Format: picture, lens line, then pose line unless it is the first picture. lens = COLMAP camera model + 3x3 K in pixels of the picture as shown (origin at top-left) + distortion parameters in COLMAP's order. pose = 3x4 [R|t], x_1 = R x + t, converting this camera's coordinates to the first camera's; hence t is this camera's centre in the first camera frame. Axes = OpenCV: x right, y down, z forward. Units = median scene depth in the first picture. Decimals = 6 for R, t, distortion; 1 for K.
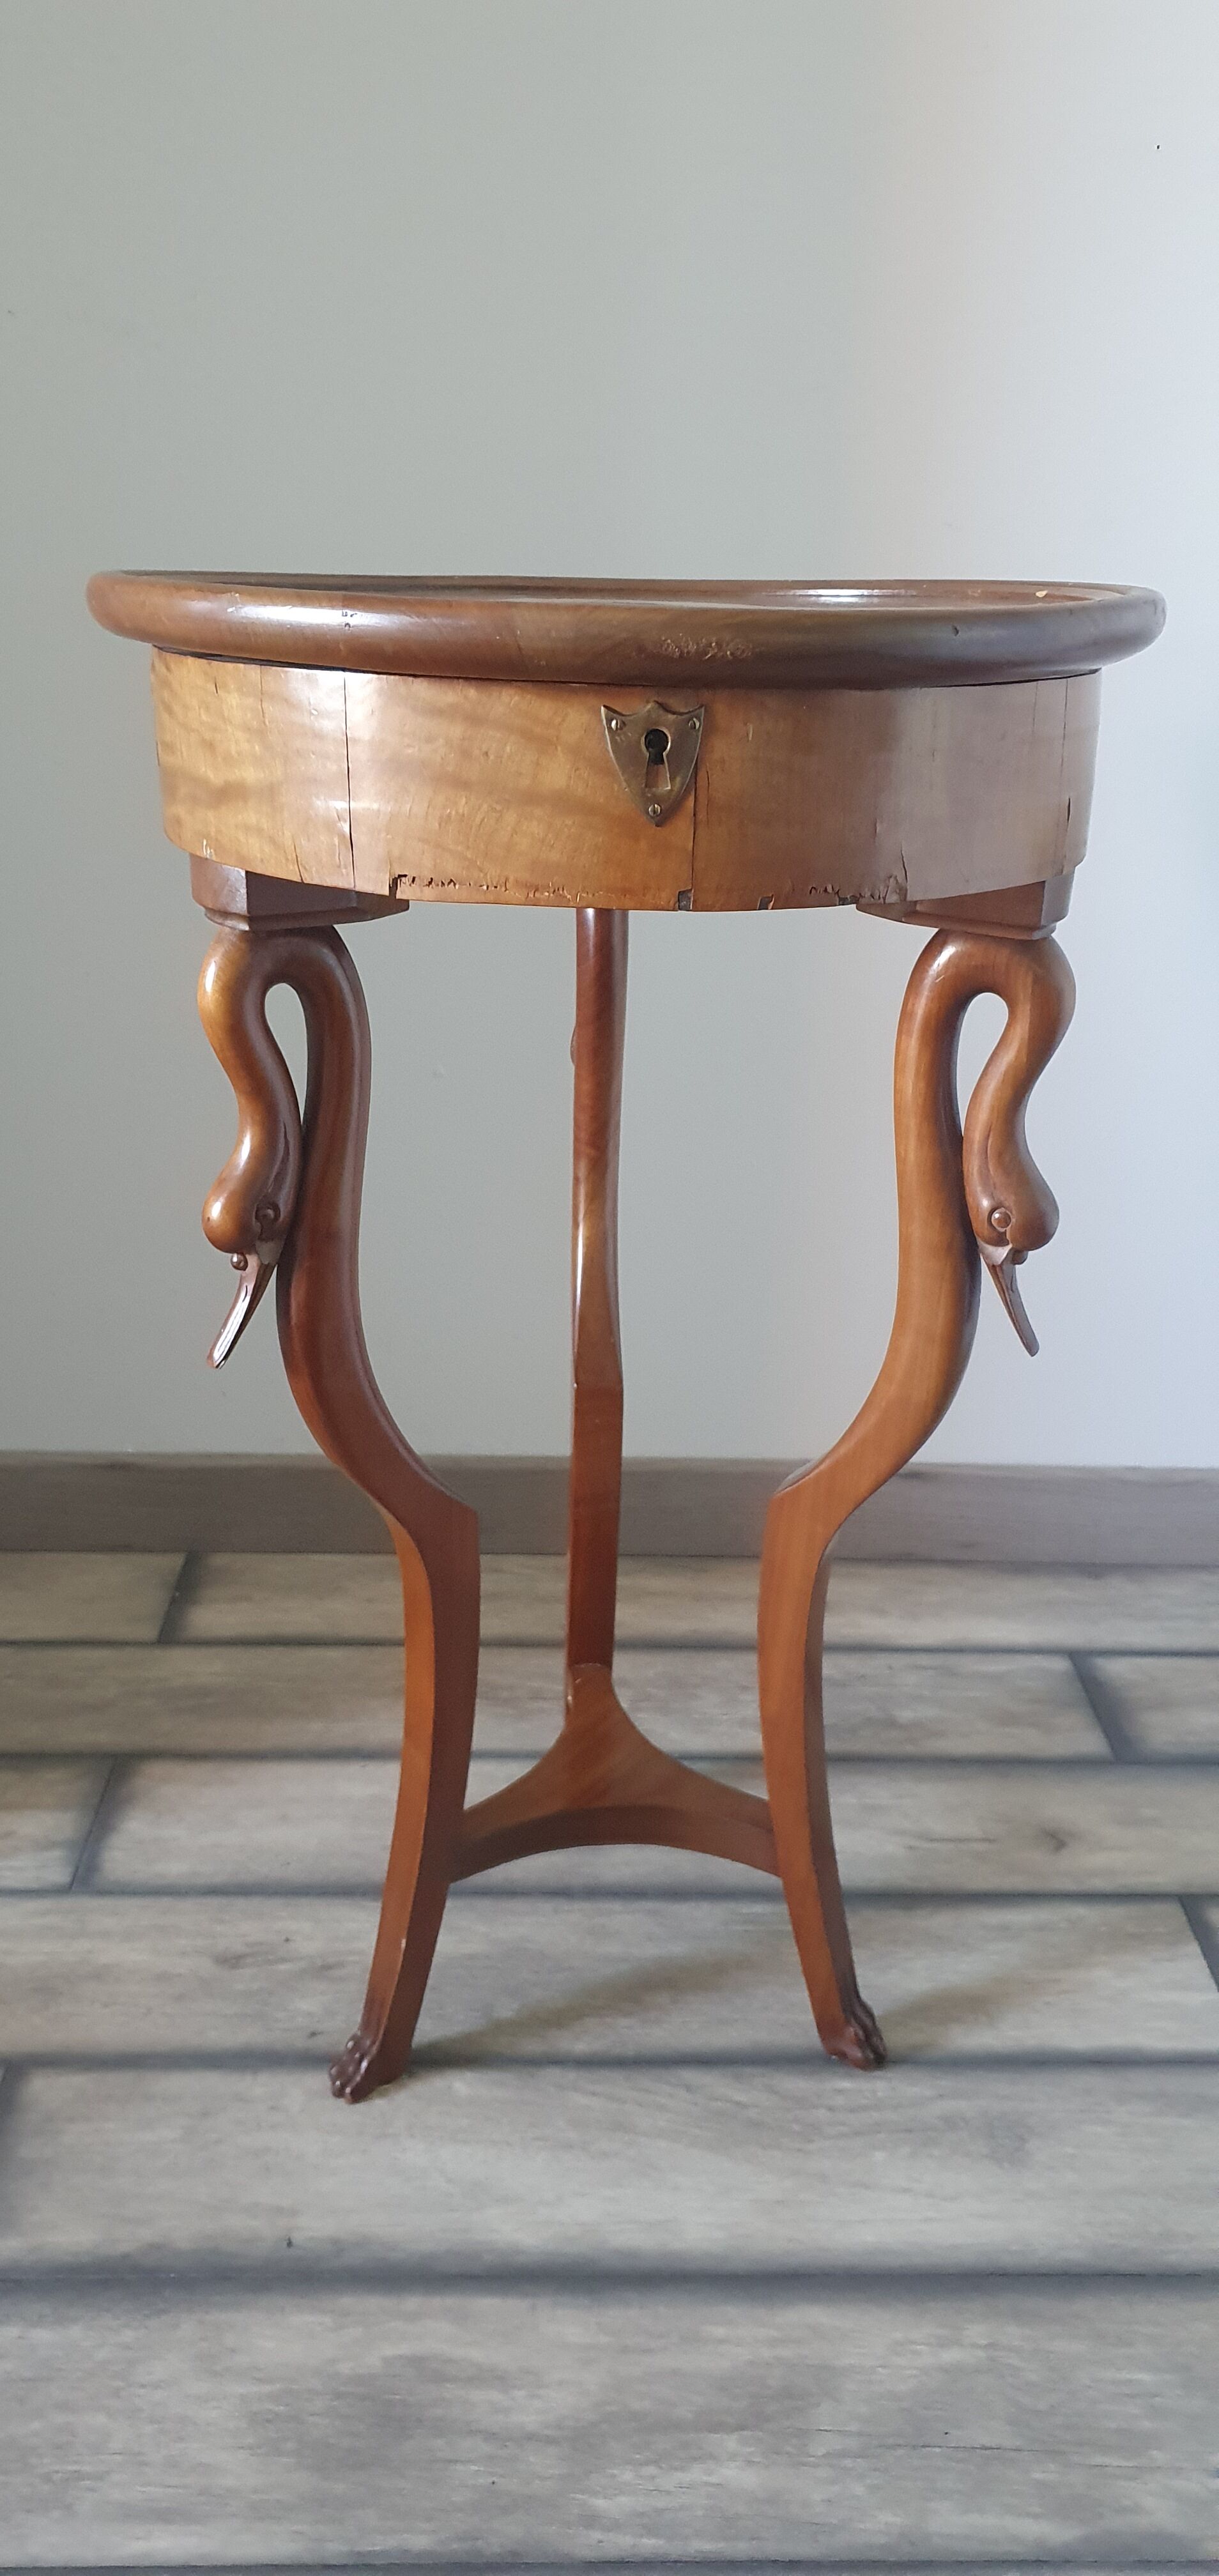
lens RADIAL K [[2002.3, 0, 603.4], [0, 2002.3, 1291.9], [0, 0, 1]] dist [-0.022336, 0.060510]
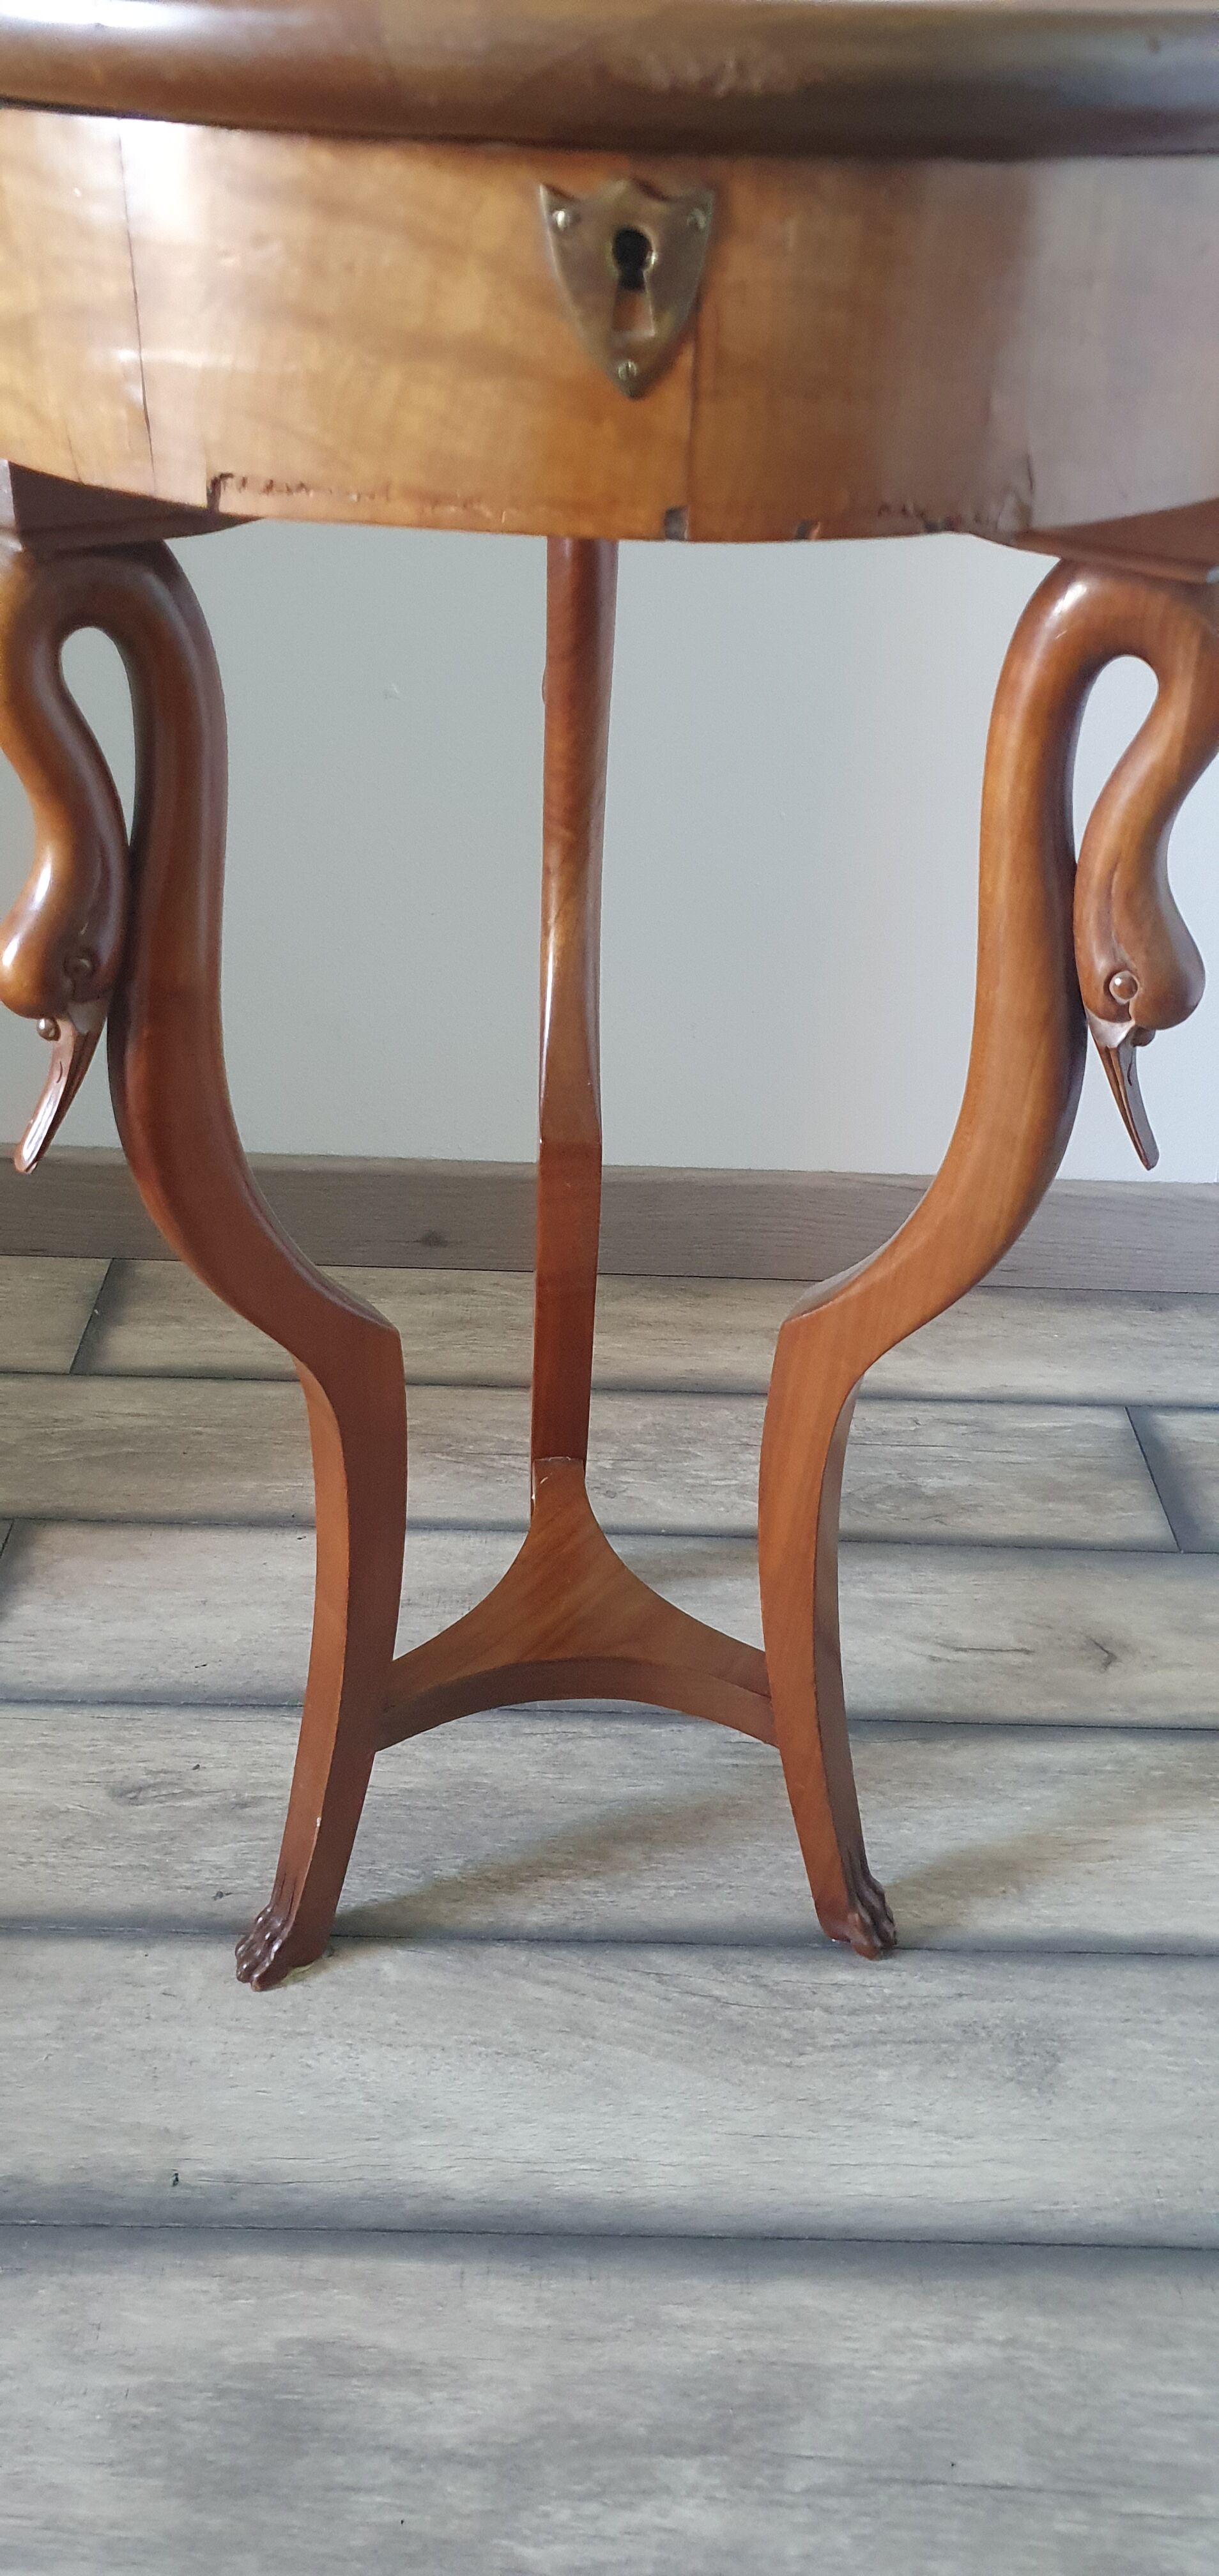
lens RADIAL K [[2002.3, 0, 590.7], [0, 2002.3, 1262.1], [0, 0, 1]] dist [-0.022336, 0.060510]
pose [[0.999620, 0.022659, -0.015670, 0.021539], [-0.019118, 0.980085, 0.197658, -0.069307], [0.019837, -0.197284, 0.980146, 0.254417]]
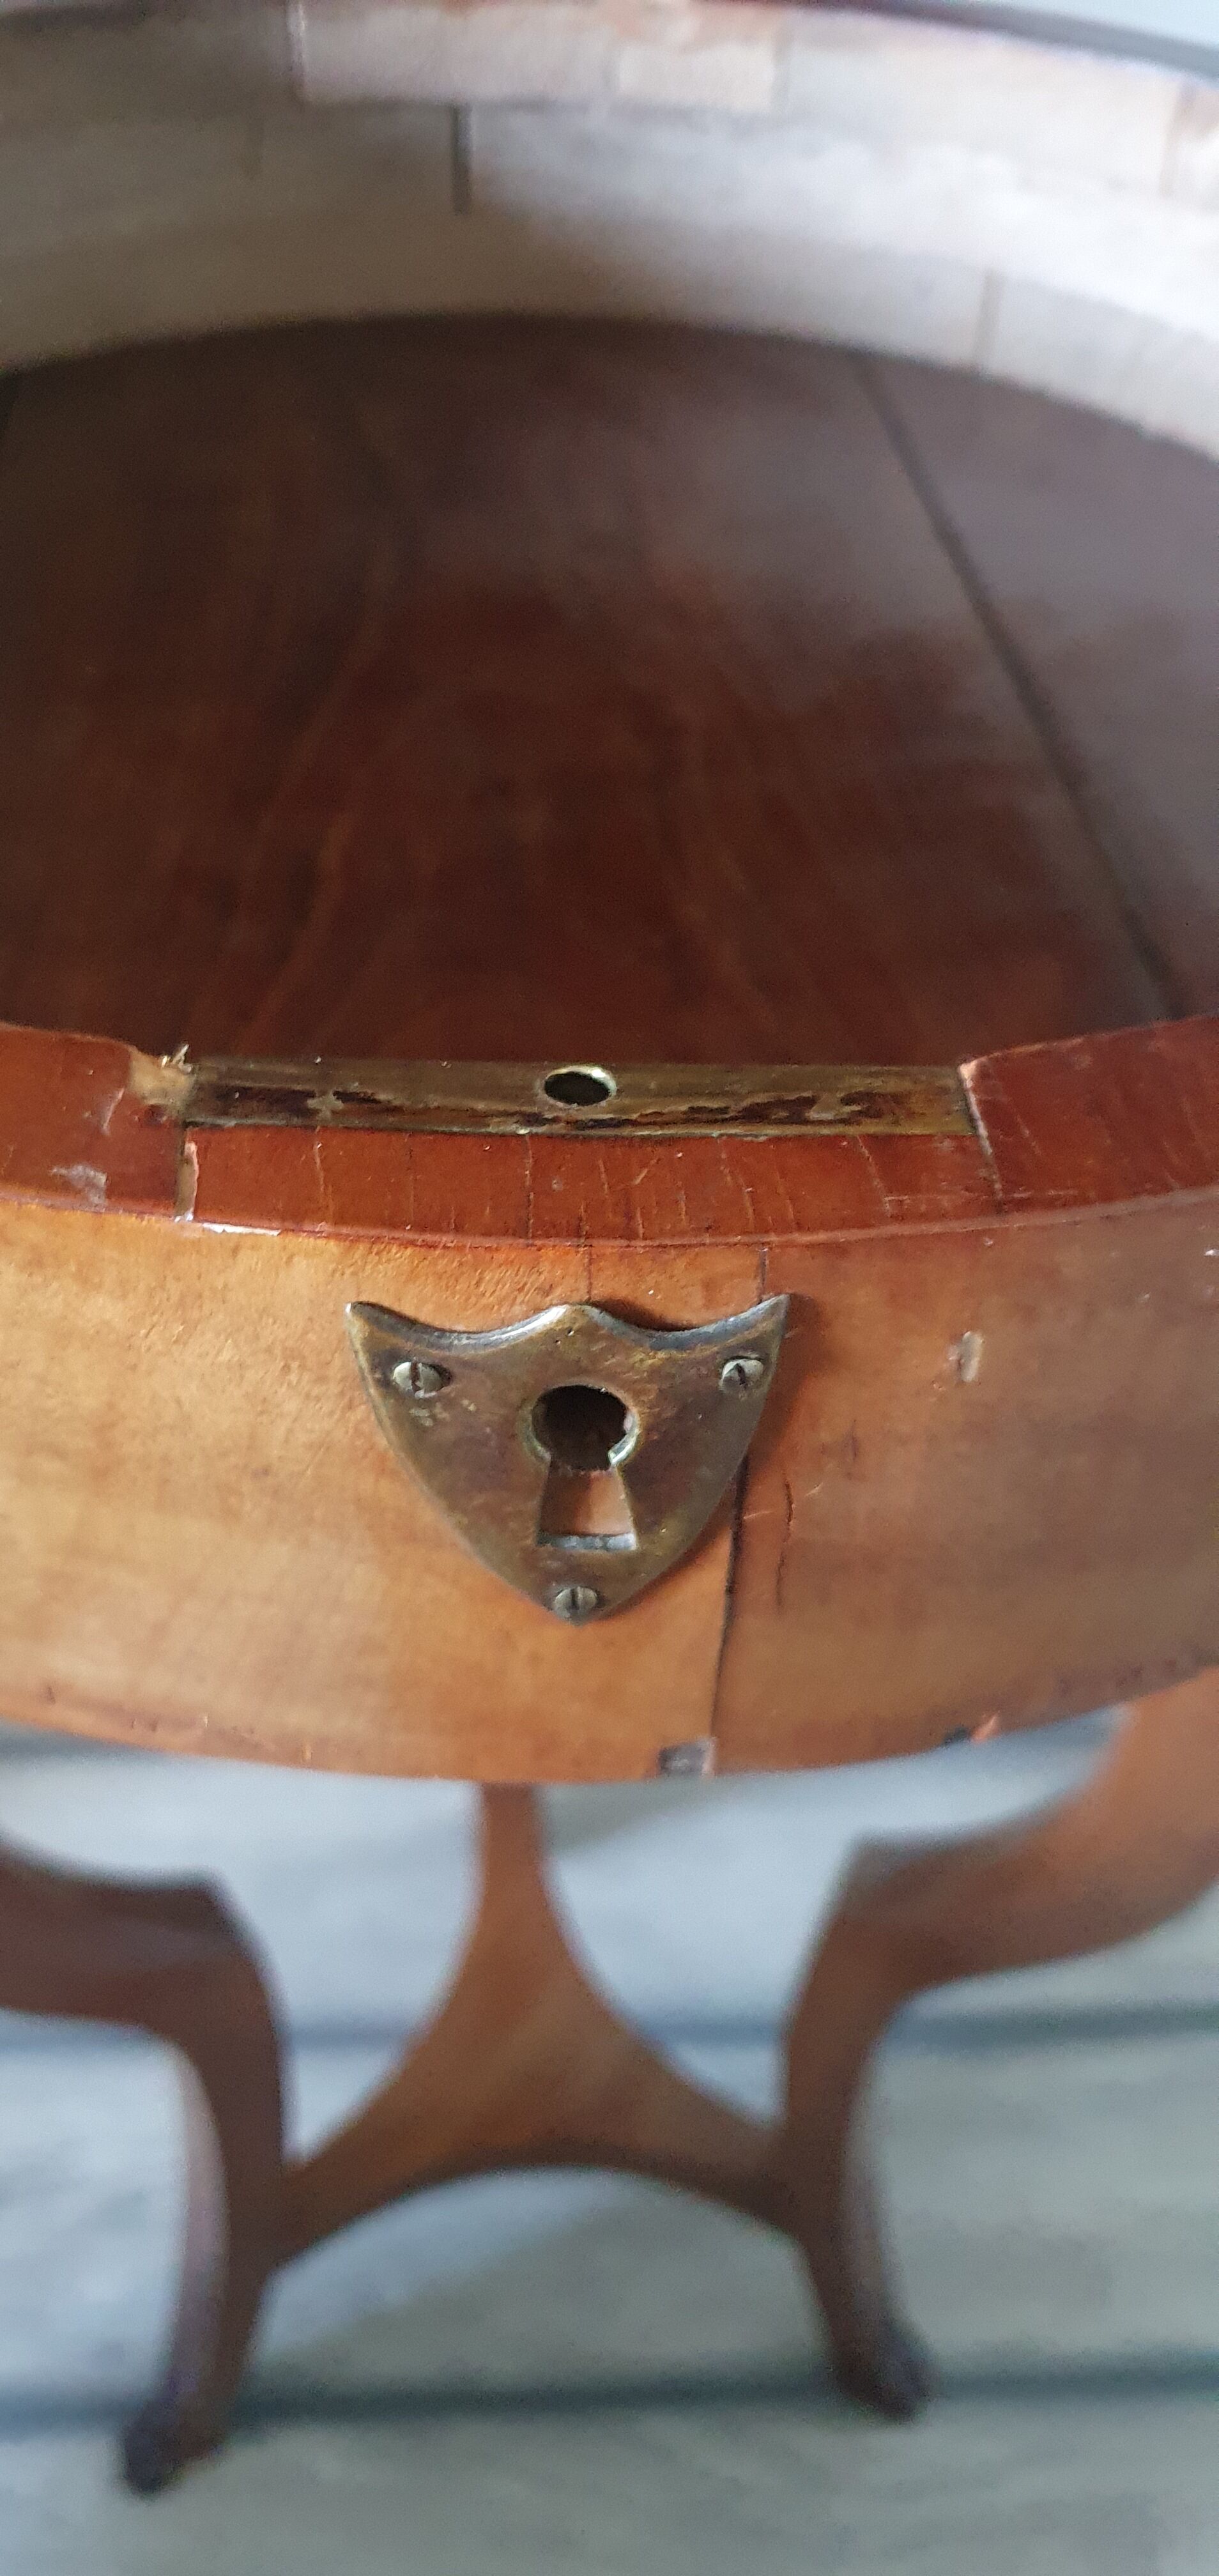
lens RADIAL K [[2002.3, 0, 563.0], [0, 2002.3, 1377.4], [0, 0, 1]] dist [-0.022336, 0.060510]
pose [[0.995642, -0.076170, 0.053812, 0.008028], [0.044543, 0.895330, 0.443169, -0.274501], [-0.081935, -0.438841, 0.894821, 0.554831]]
